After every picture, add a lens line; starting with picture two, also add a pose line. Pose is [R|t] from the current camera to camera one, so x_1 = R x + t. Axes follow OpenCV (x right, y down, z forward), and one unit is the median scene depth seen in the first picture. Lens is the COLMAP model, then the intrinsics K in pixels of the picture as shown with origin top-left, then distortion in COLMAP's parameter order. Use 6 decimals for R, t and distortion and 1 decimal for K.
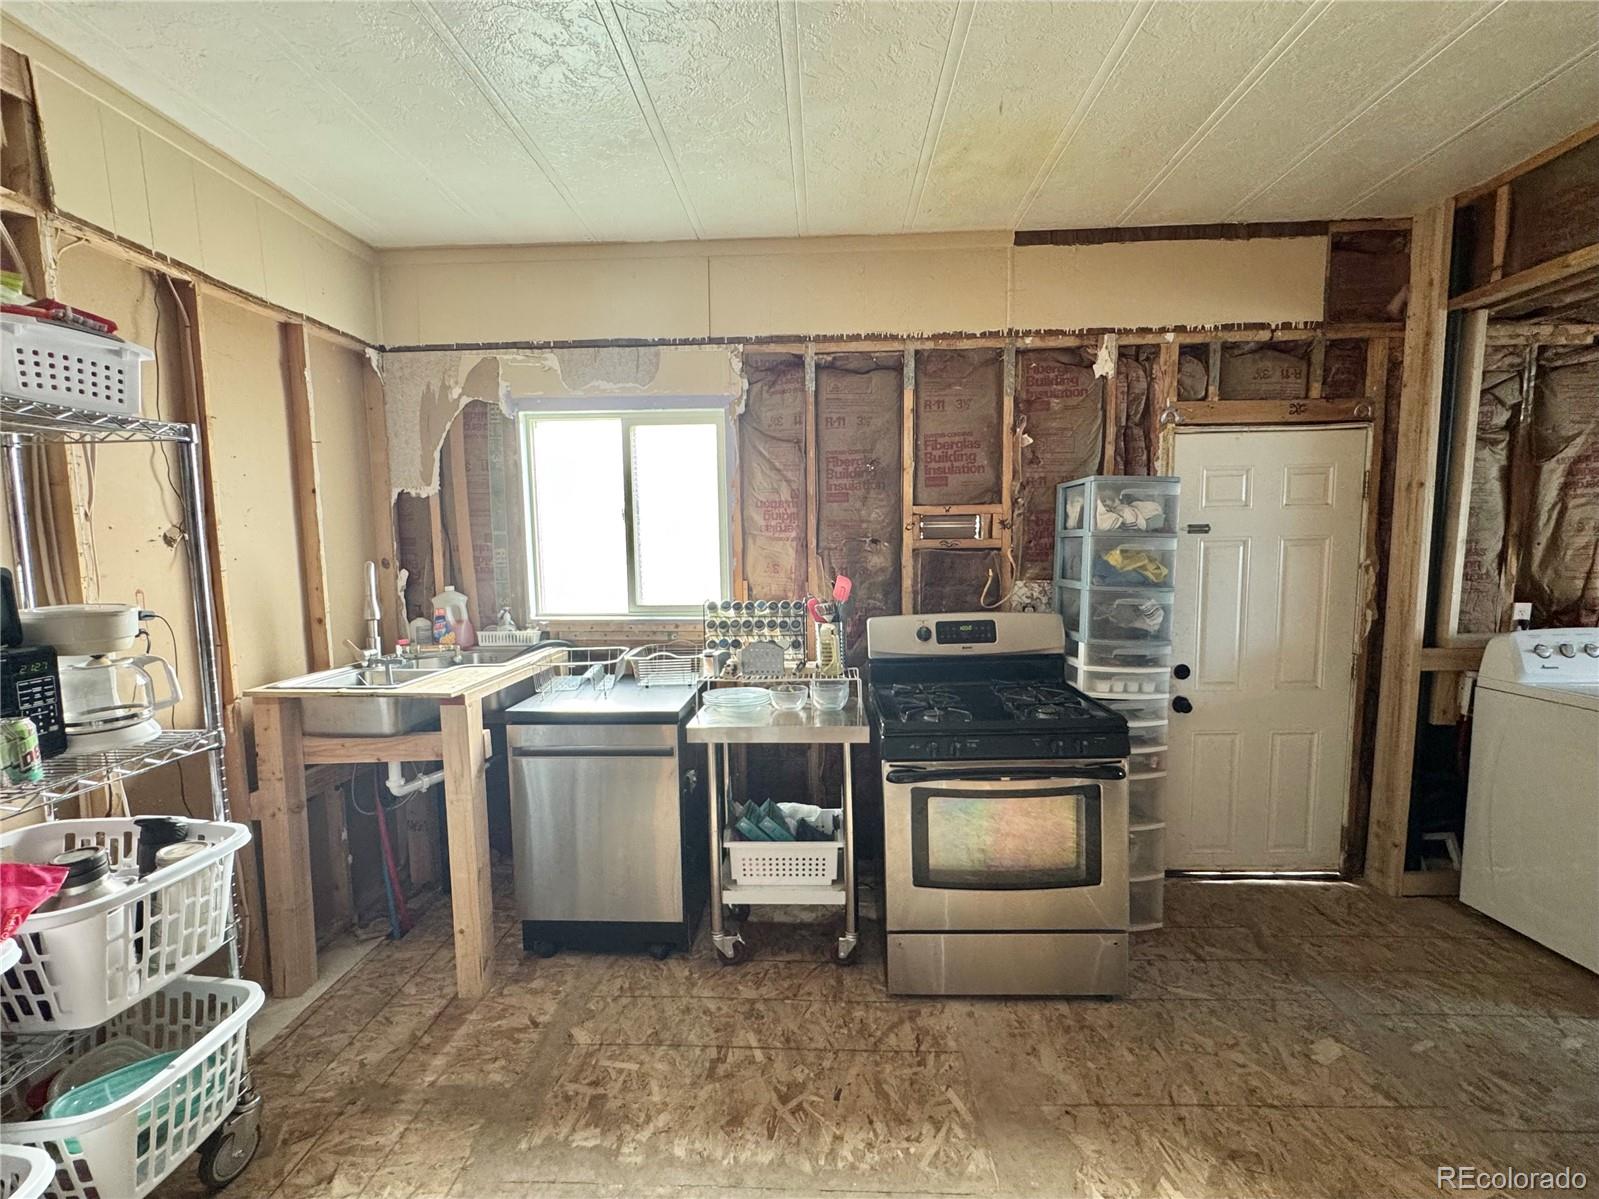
lens RADIAL K [[672.9, 0, 815.5], [0, 672.9, 597.4], [0, 0, 1]] dist [0.001142, 0.000290]
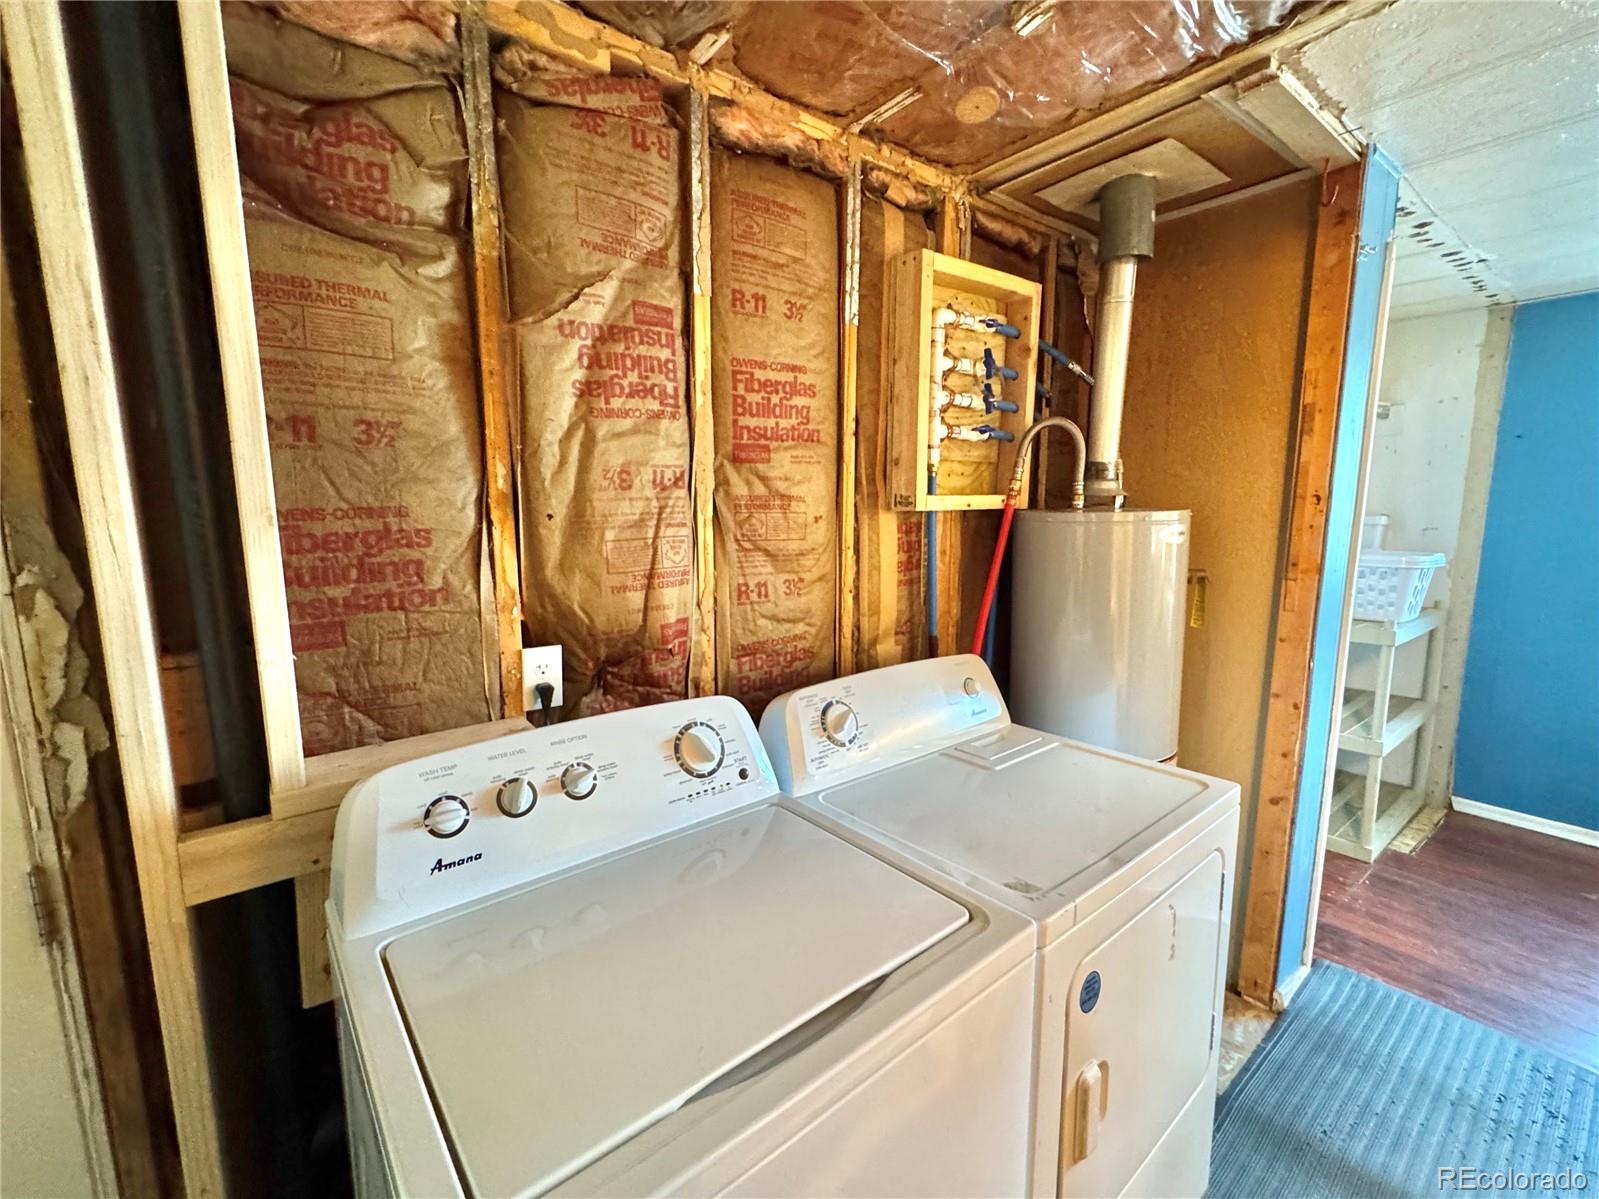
lens RADIAL K [[672.9, 0, 815.5], [0, 672.9, 597.4], [0, 0, 1]] dist [0.001142, 0.000290]
pose [[0.767522, -0.080245, 0.635980, 0.930515], [0.049092, 0.996578, 0.066497, -0.047695], [-0.639140, -0.019817, 0.768835, 0.550021]]
